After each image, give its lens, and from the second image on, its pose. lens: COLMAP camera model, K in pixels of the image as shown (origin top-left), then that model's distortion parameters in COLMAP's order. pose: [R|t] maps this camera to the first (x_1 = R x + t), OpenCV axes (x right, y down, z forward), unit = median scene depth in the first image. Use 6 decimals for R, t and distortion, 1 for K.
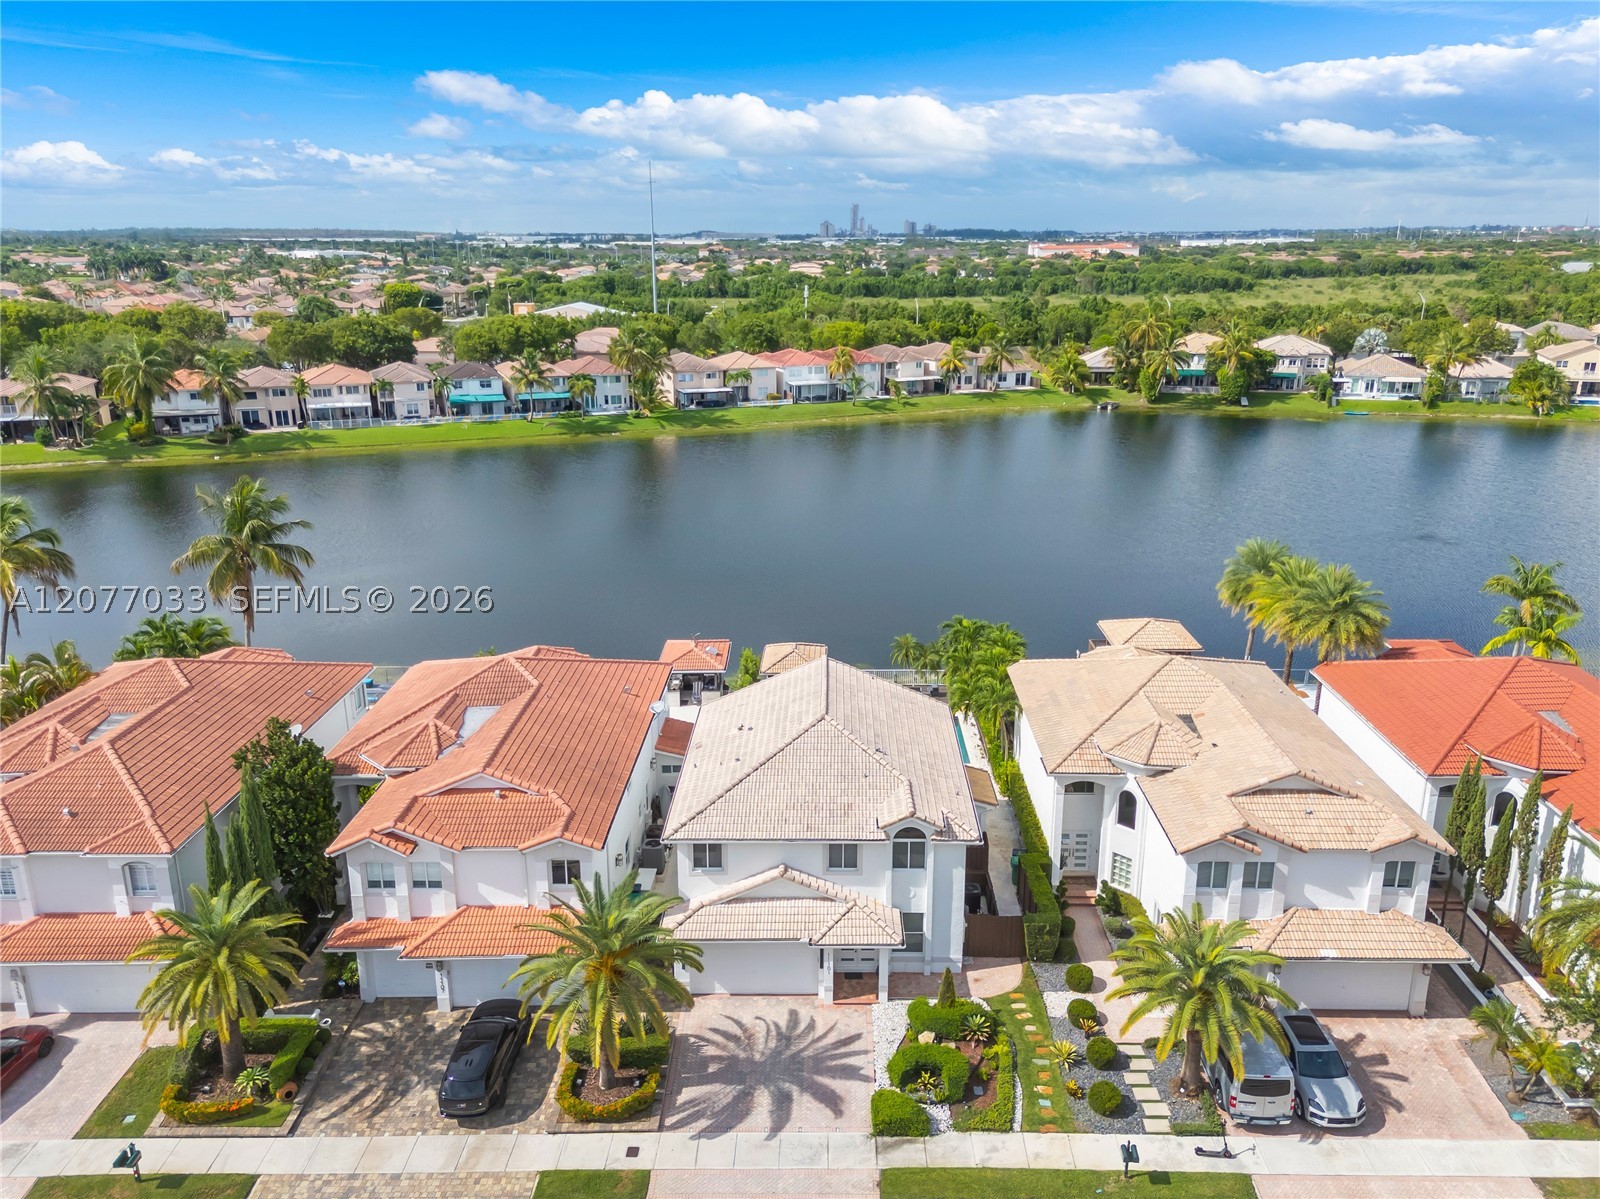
lens RADIAL K [[1167.0, 0, 800.0], [0, 1167.0, 599.5], [0, 0, 1]] dist [0.056129, -0.001848]
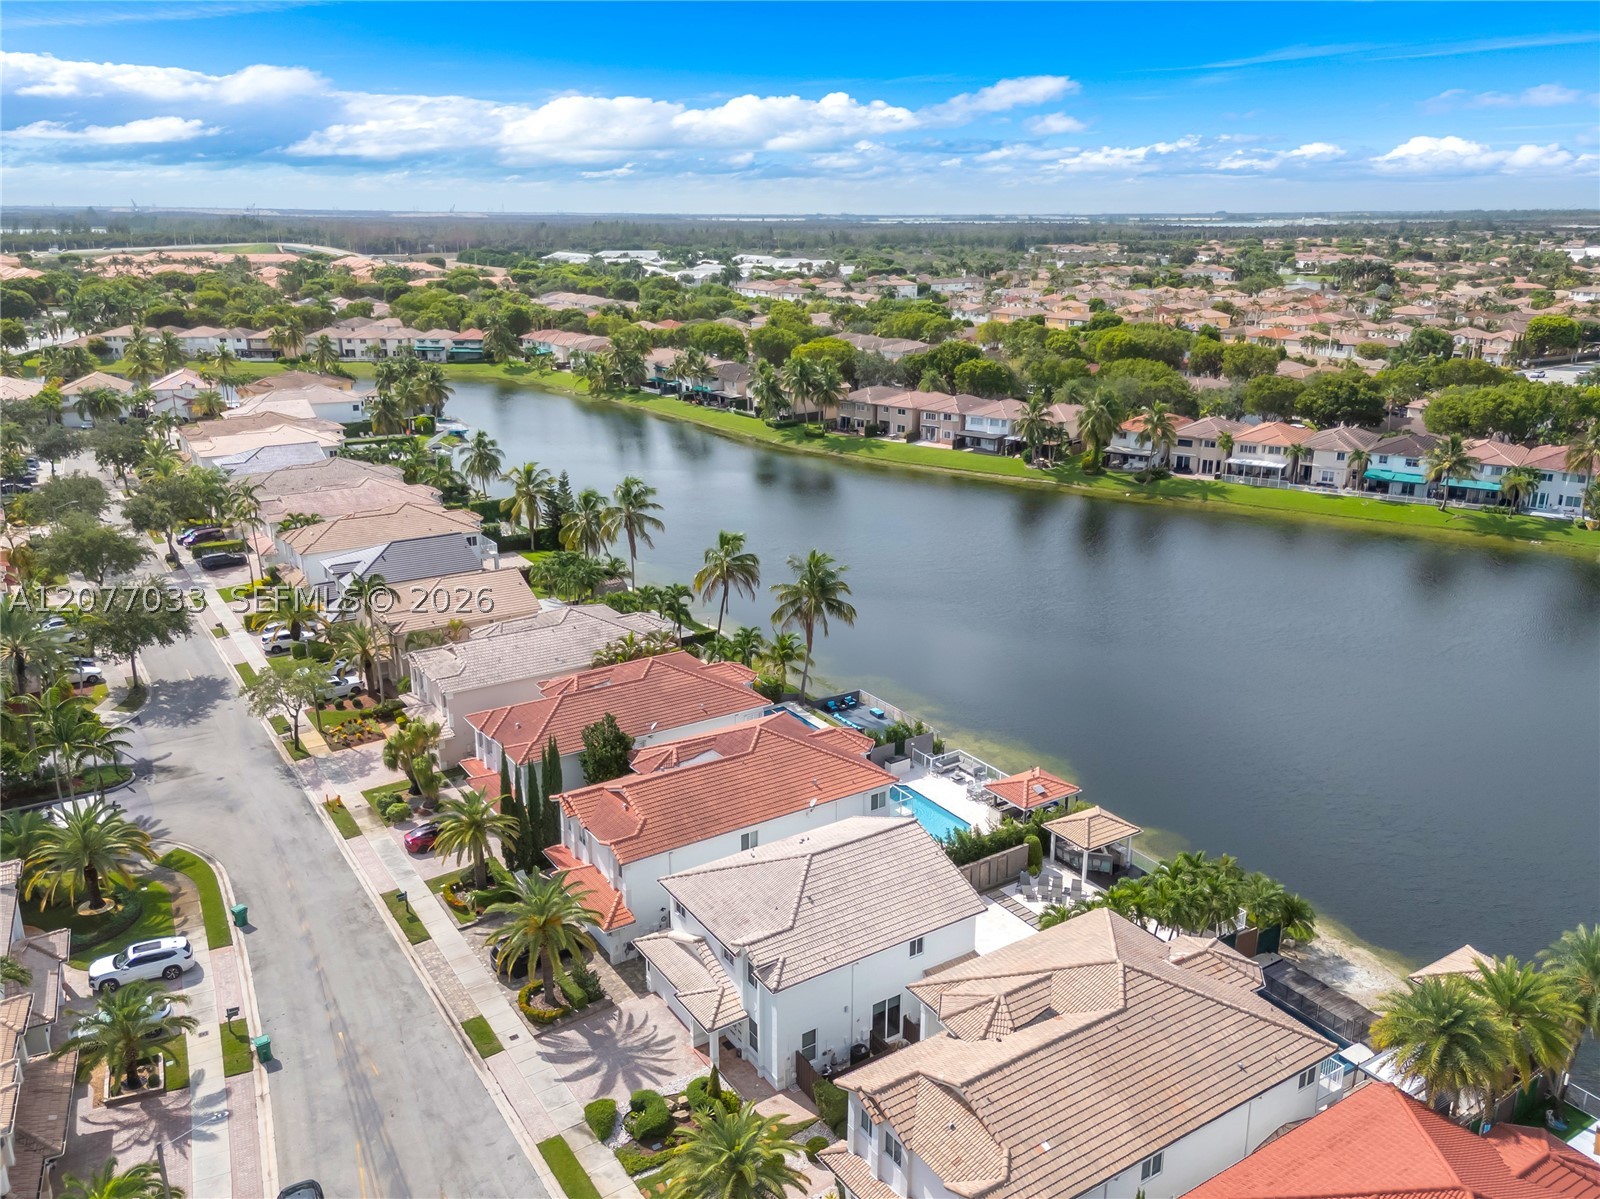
lens RADIAL K [[1196.6, 0, 800.0], [0, 1196.6, 599.5], [0, 0, 1]] dist [0.052923, -0.005673]
pose [[0.569512, 0.248951, -0.783377, 0.240100], [-0.247672, 0.960714, 0.125251, -0.080292], [0.783783, 0.122689, 0.608796, 0.045491]]
